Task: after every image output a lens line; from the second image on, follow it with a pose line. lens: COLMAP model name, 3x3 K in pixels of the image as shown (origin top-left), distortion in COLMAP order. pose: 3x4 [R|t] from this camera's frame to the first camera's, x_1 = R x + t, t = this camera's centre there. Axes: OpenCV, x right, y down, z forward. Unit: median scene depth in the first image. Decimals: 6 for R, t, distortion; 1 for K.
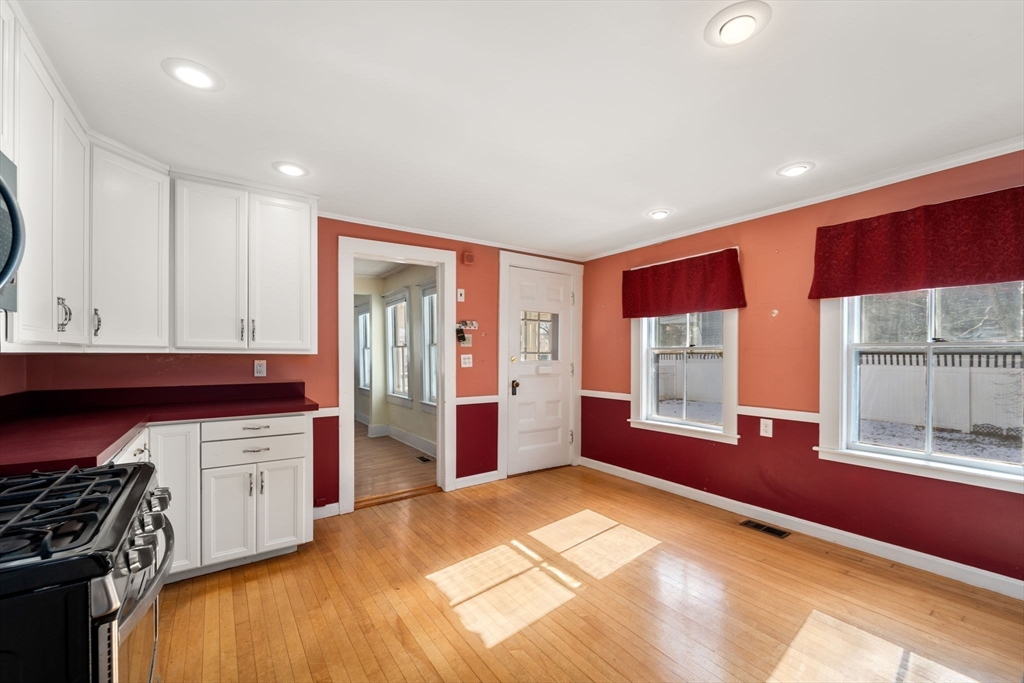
lens RADIAL K [[416.4, 0, 515.9], [0, 416.4, 356.8], [0, 0, 1]] dist [-0.003545, -0.000193]
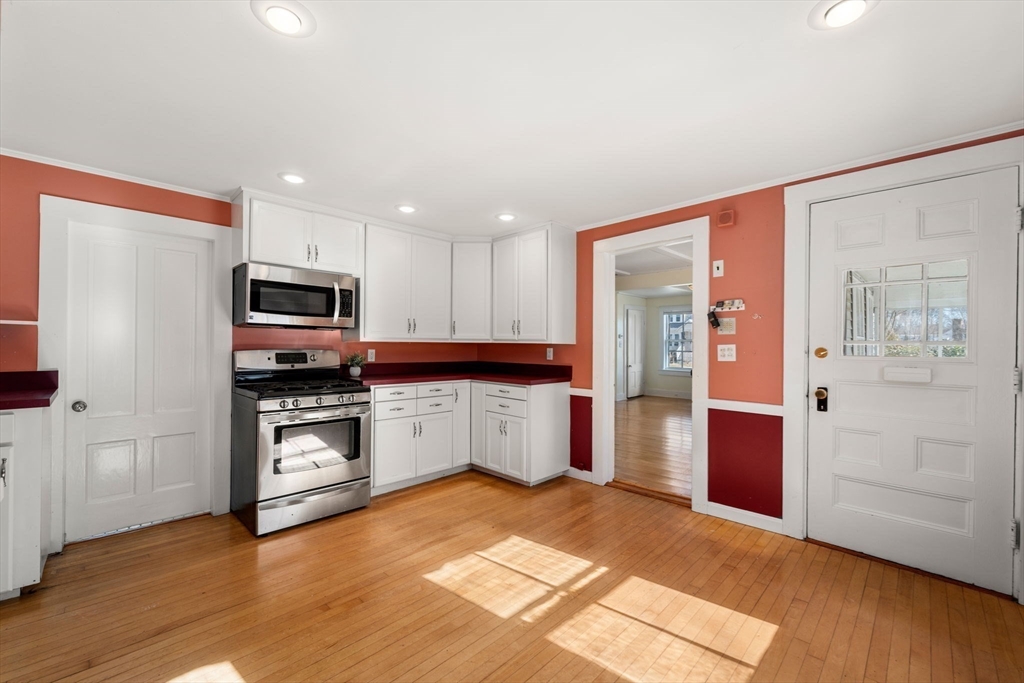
lens RADIAL K [[416.4, 0, 508.7], [0, 416.4, 342.6], [0, 0, 1]] dist [-0.003545, -0.000193]
pose [[0.166522, -0.004191, -0.986029, 0.671304], [-0.012307, 0.999904, -0.006328, 0.000705], [0.985961, 0.013189, 0.166454, 0.570139]]
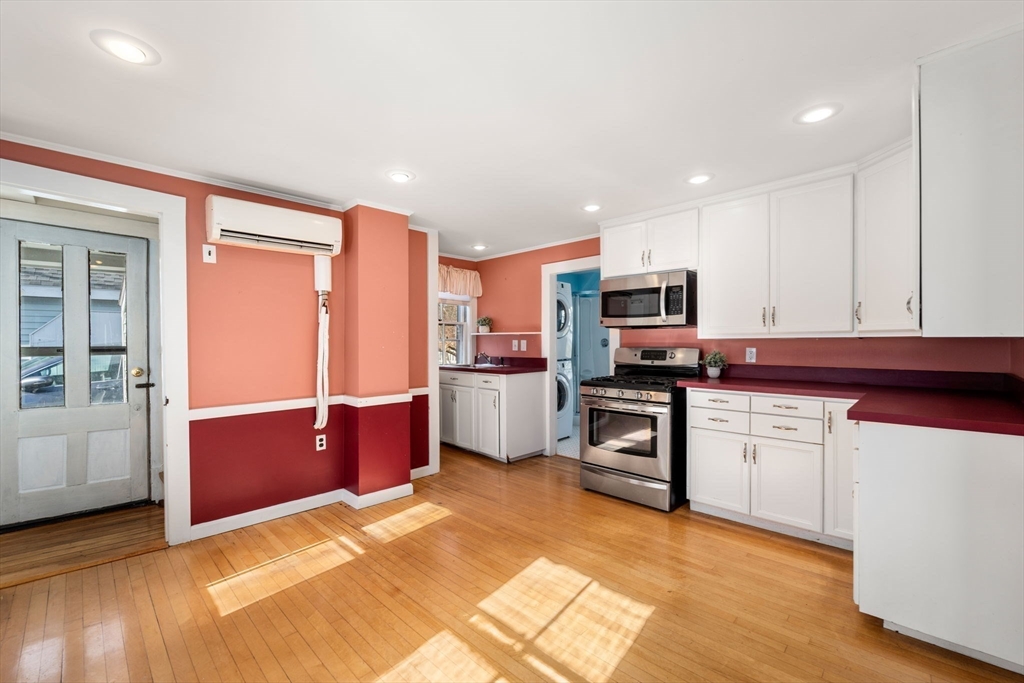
lens RADIAL K [[416.4, 0, 506.5], [0, 416.4, 345.5], [0, 0, 1]] dist [-0.003545, -0.000193]
pose [[-0.984099, 0.006823, -0.177491, 0.157668], [0.005176, 0.999939, 0.009740, -0.000725], [0.177546, 0.008667, -0.984074, 1.269081]]
